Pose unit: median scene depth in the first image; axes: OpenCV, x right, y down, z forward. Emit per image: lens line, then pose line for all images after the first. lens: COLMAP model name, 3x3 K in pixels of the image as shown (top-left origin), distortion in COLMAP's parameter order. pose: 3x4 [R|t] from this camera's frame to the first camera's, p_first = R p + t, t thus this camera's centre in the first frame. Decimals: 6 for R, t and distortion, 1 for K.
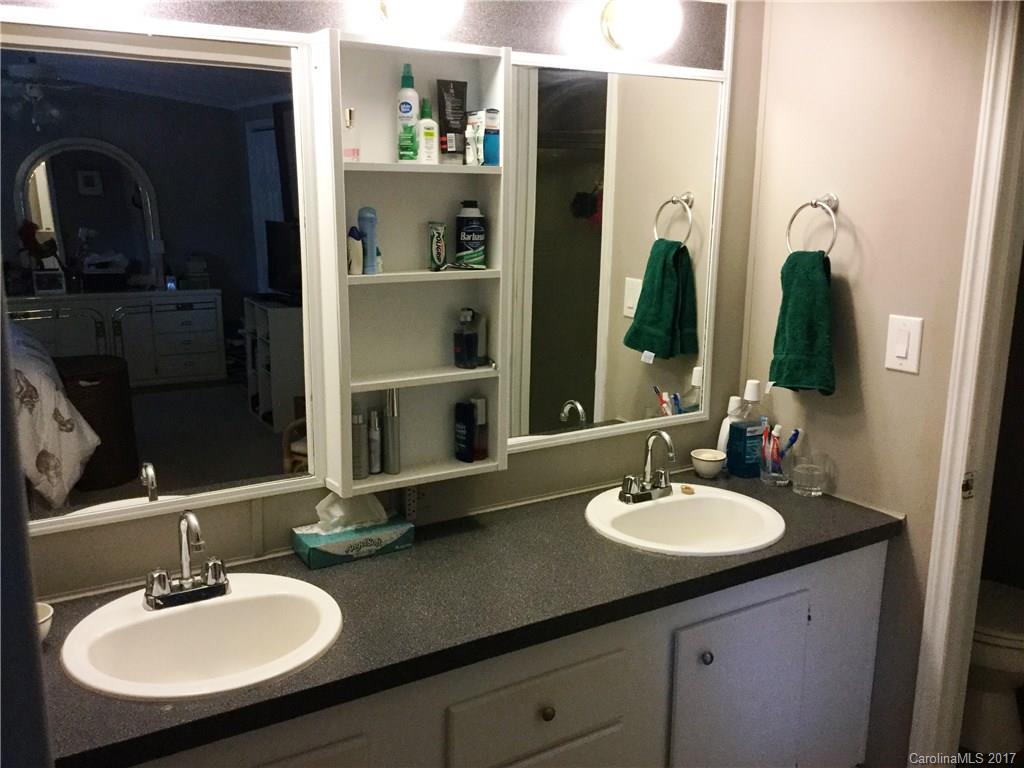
lens RADIAL K [[932.5, 0, 512.0], [0, 932.5, 384.0], [0, 0, 1]] dist [0.094035, -0.159671]
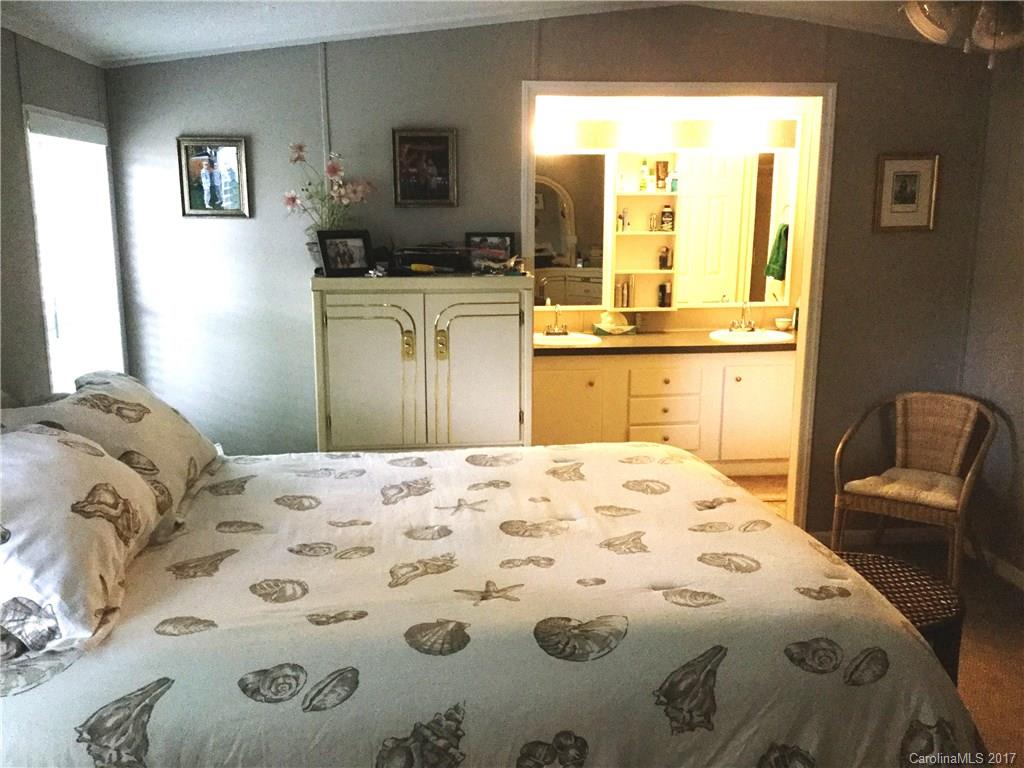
lens RADIAL K [[932.5, 0, 512.0], [0, 932.5, 384.0], [0, 0, 1]] dist [0.094035, -0.159671]
pose [[0.906438, 0.075316, -0.415569, 0.708188], [-0.079308, 0.996821, 0.007674, 0.327738], [0.414825, 0.026002, 0.909529, -1.608289]]
